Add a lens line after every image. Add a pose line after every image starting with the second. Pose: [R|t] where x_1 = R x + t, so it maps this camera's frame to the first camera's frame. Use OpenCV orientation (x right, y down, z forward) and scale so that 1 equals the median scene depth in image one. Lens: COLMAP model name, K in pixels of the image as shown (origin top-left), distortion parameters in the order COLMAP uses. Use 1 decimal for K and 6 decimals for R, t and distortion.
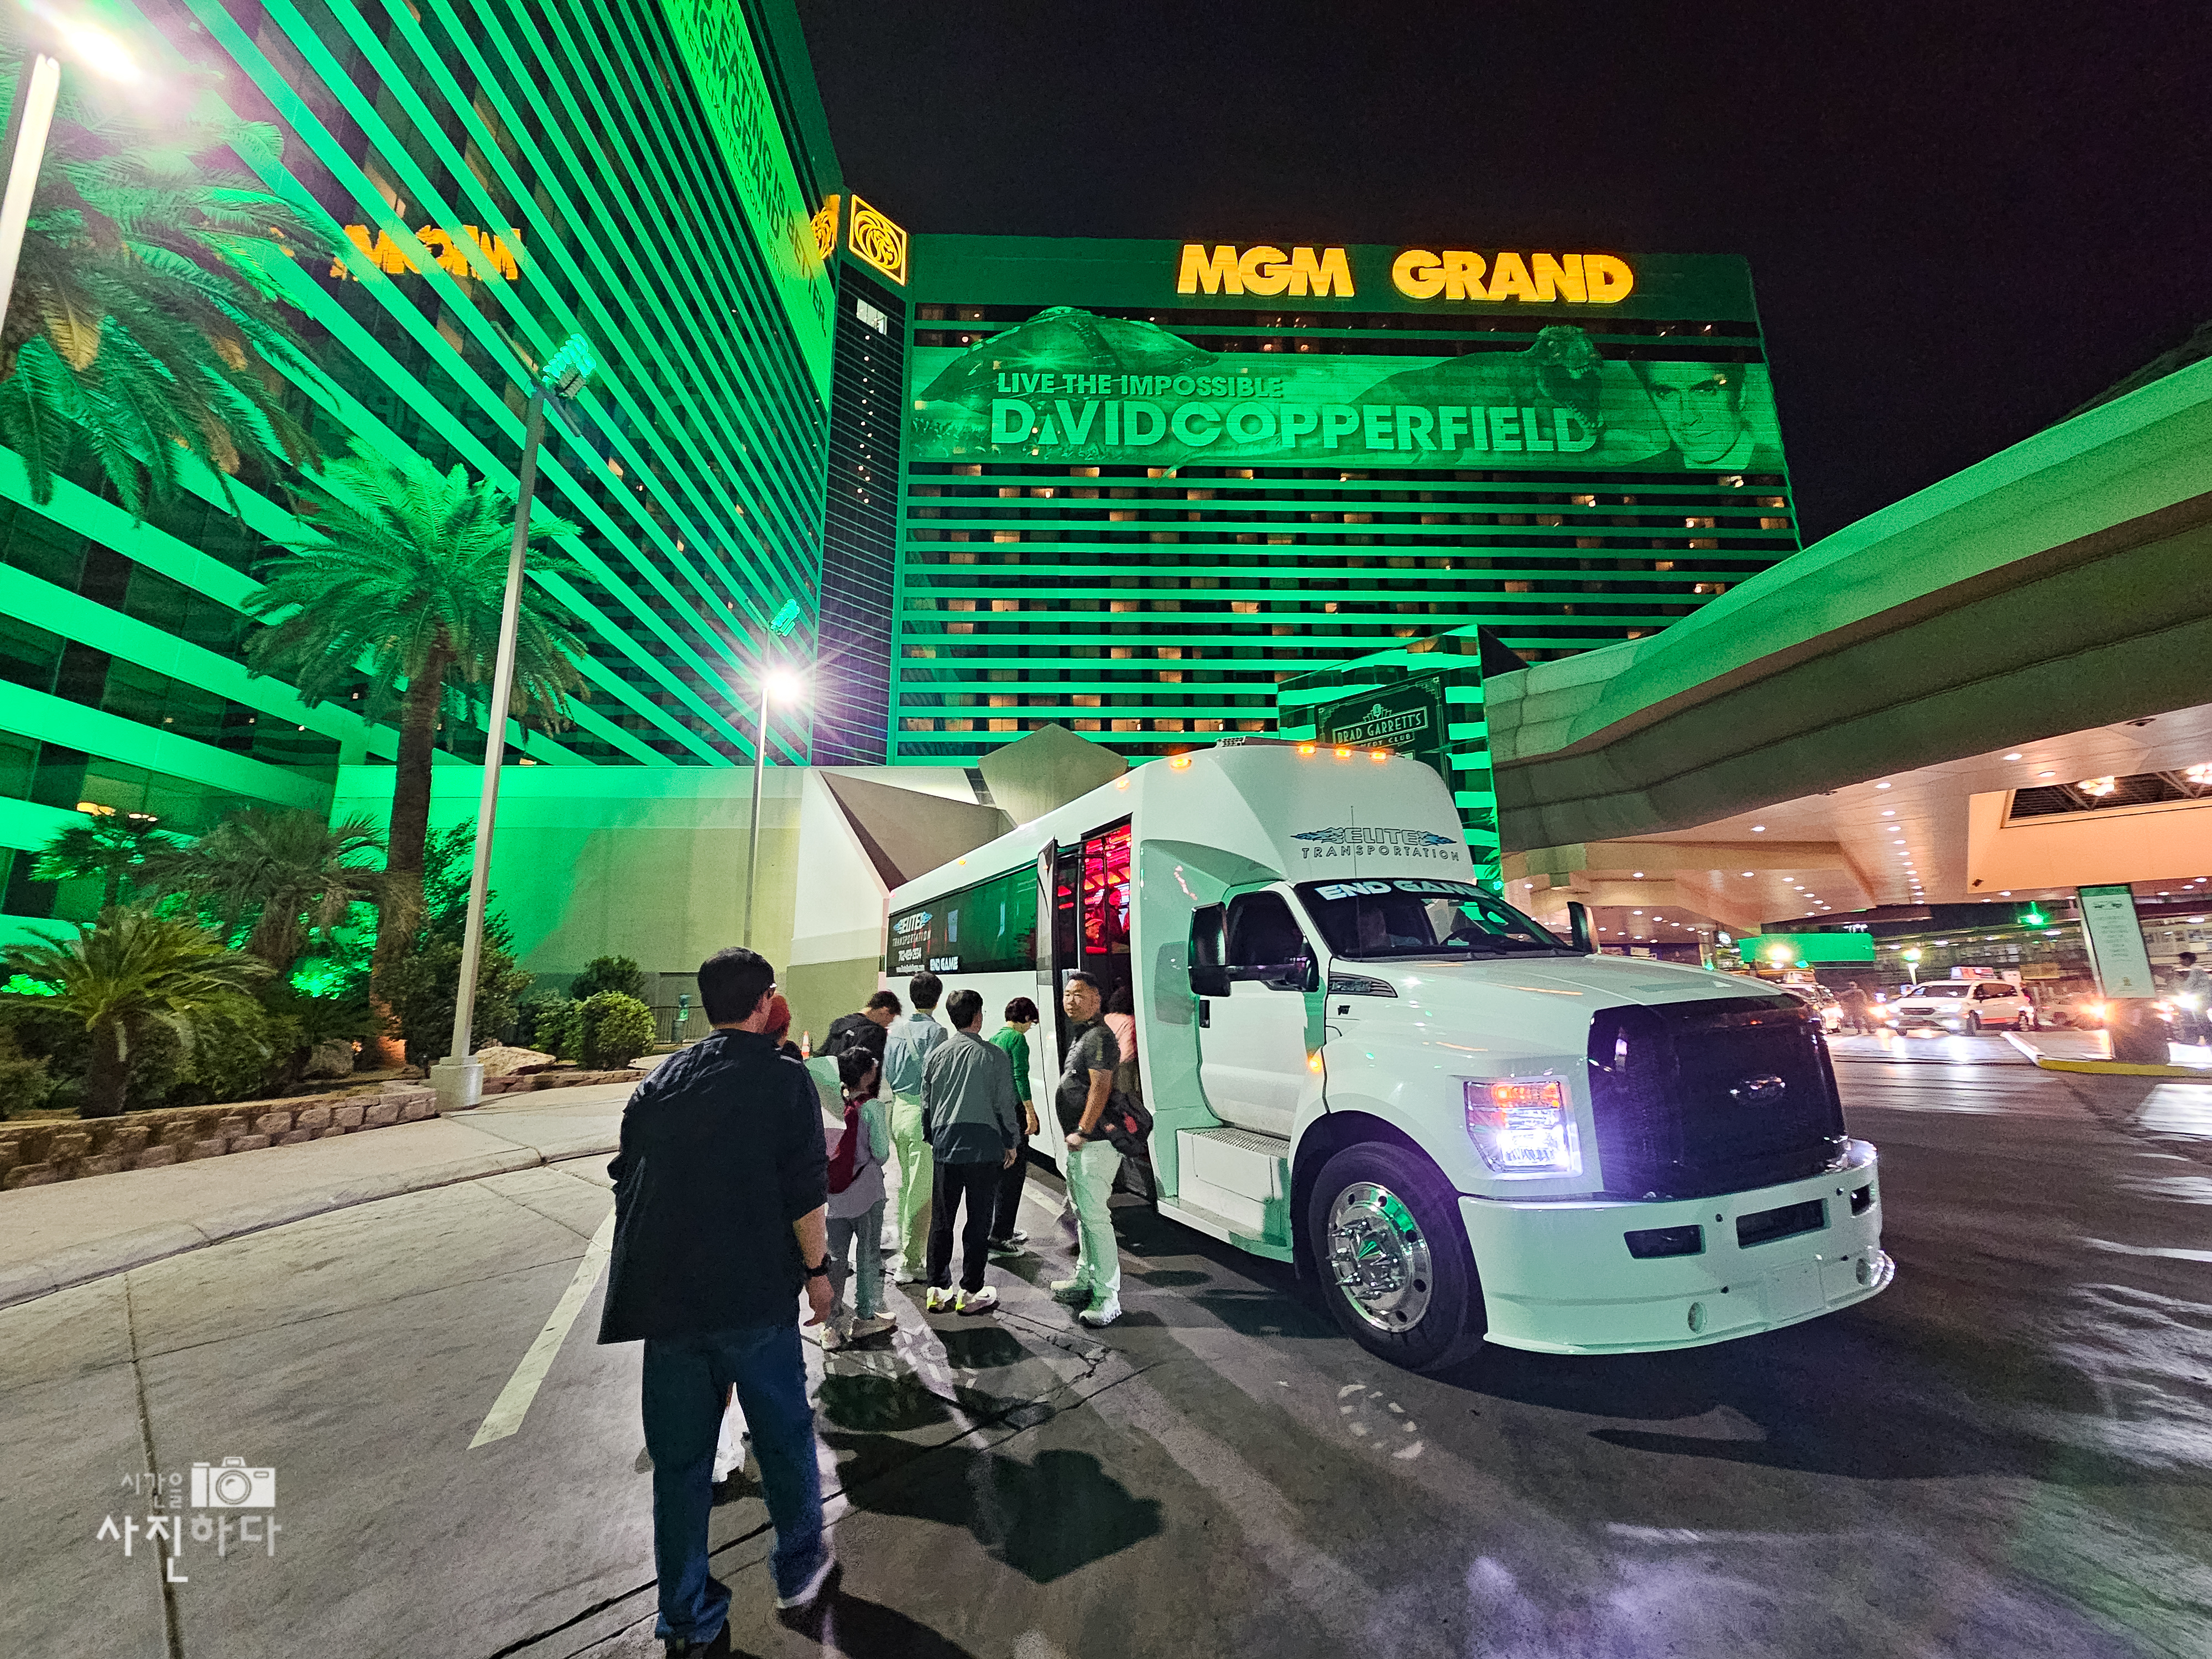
lens RADIAL K [[886.6, 0, 1106.0], [0, 886.6, 829.5], [0, 0, 1]] dist [-0.000215, 0.000268]
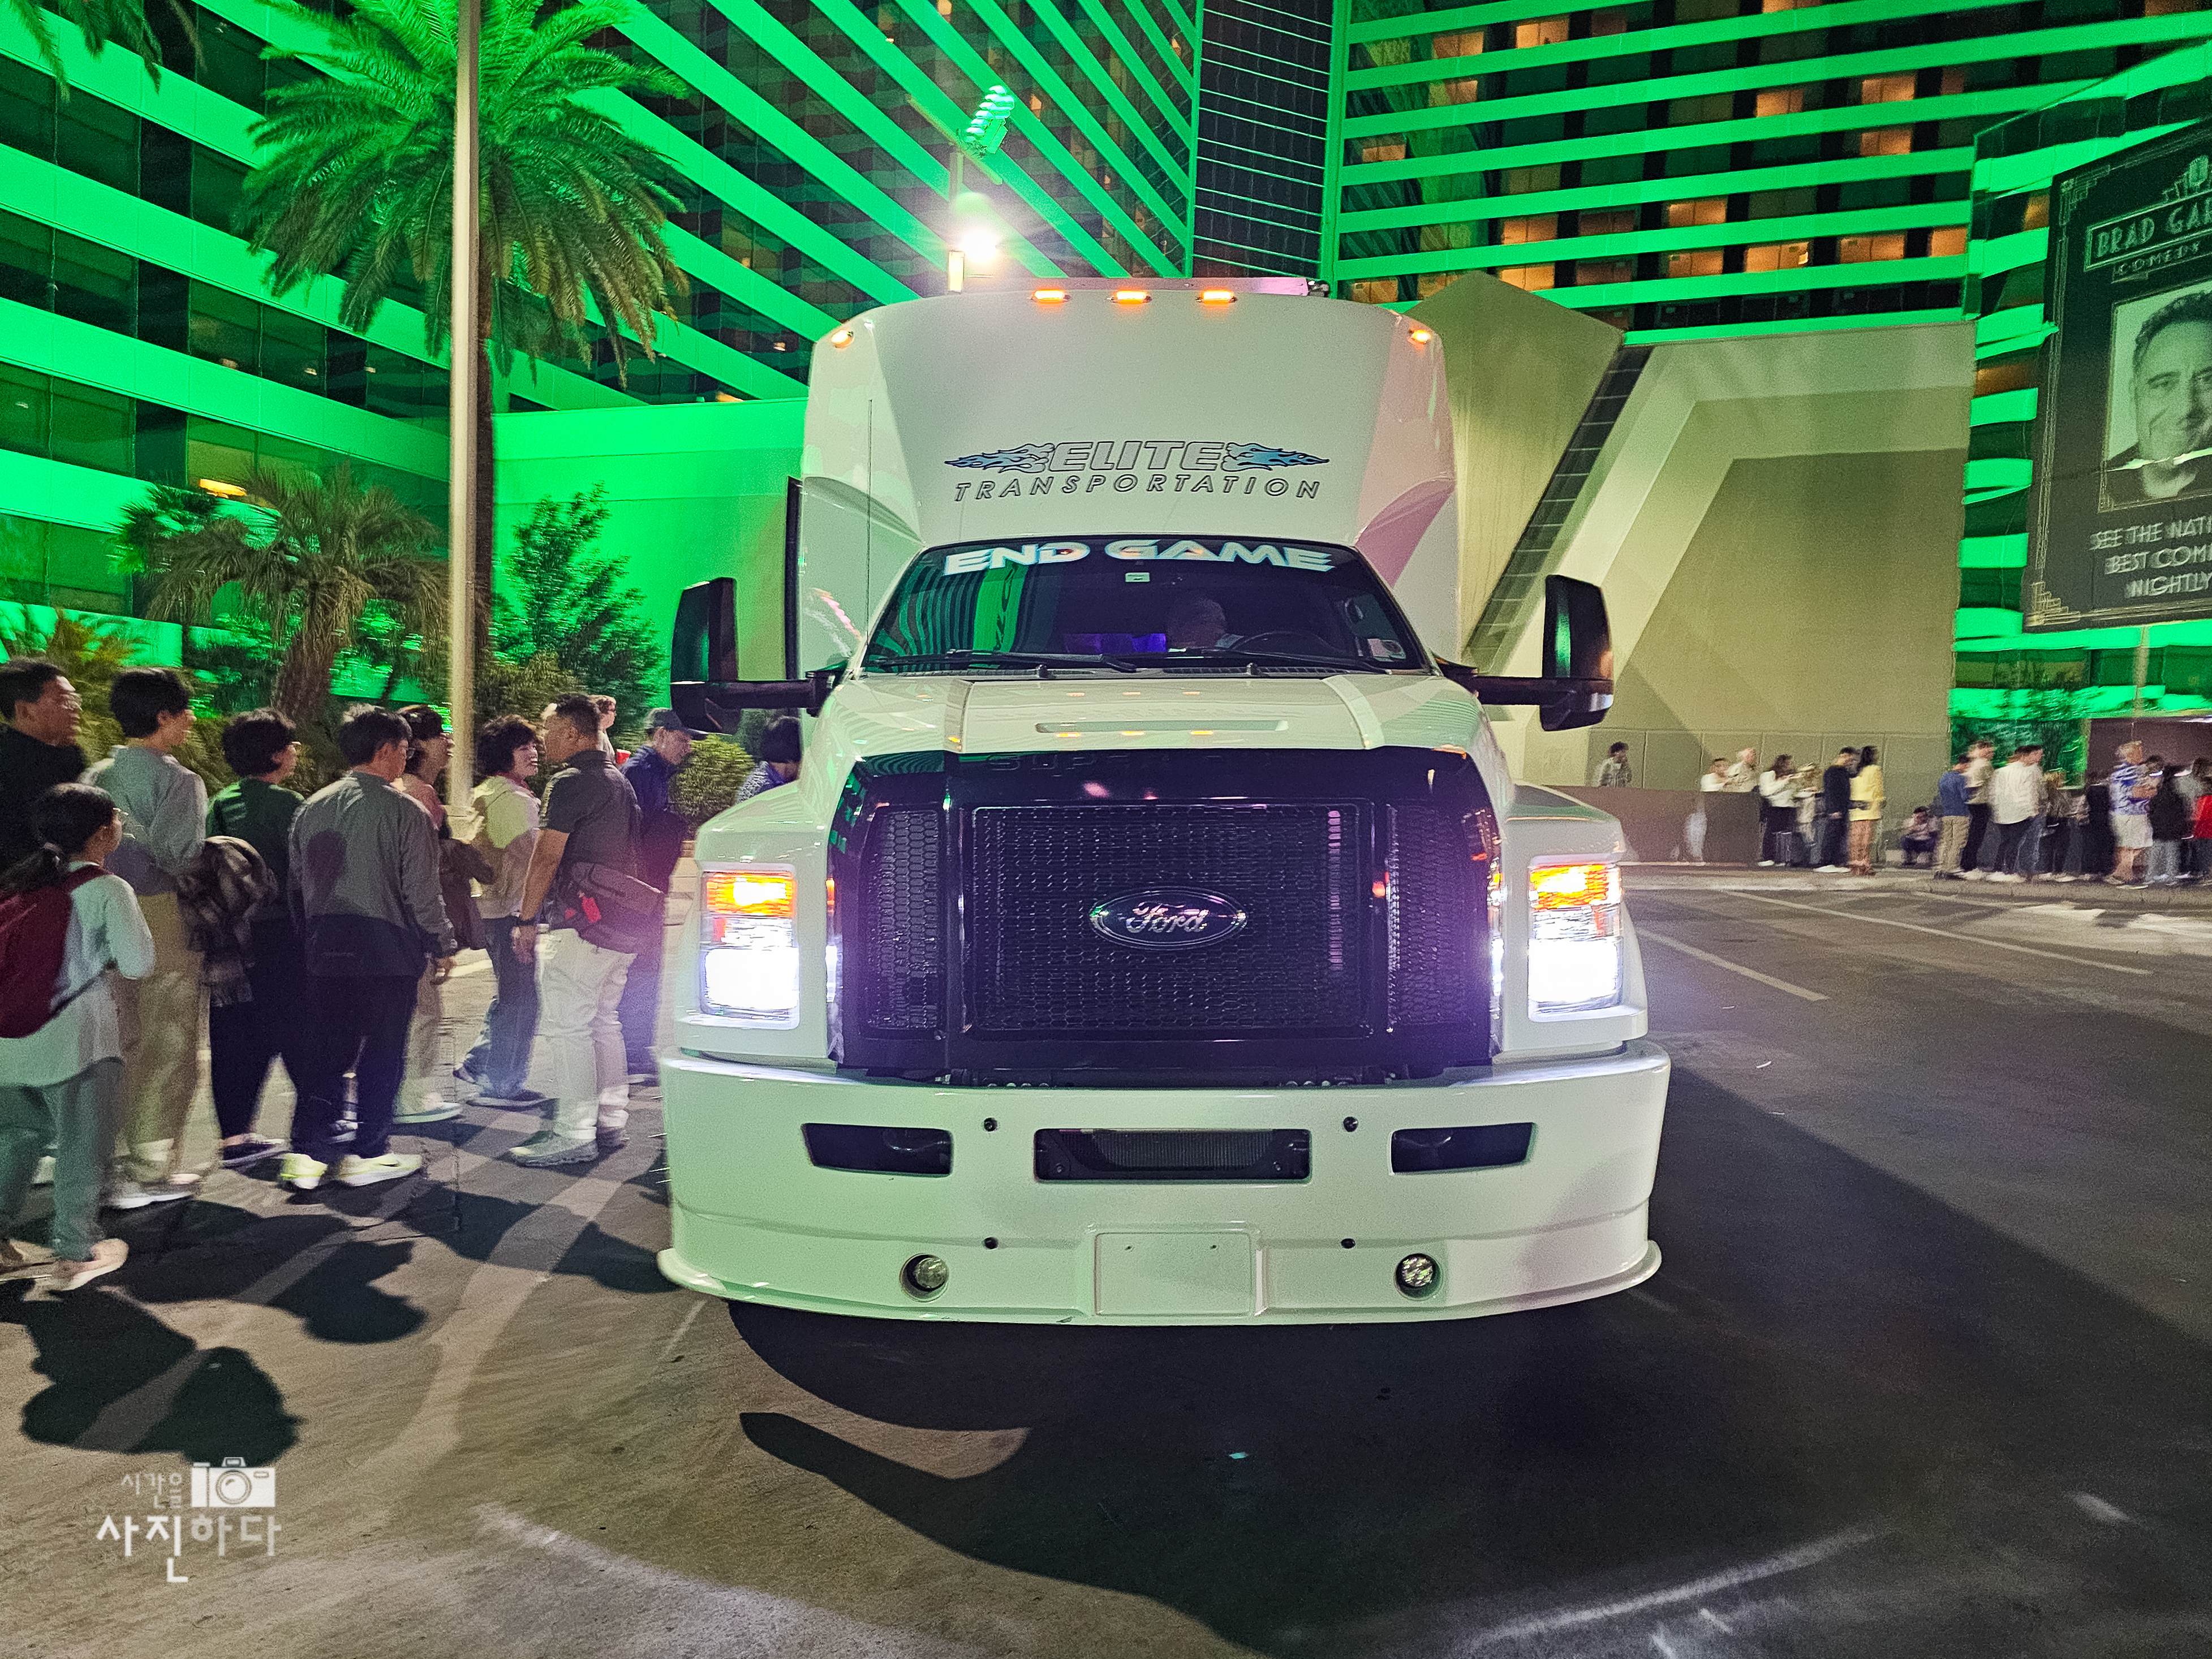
lens RADIAL K [[1506.1, 0, 1106.0], [0, 1506.1, 829.5], [0, 0, 1]] dist [0.067314, -0.063520]
pose [[0.919591, 0.057066, -0.388710, 0.119288], [0.030363, 0.976113, 0.215133, 0.005515], [0.391702, -0.209637, 0.895892, 0.022478]]
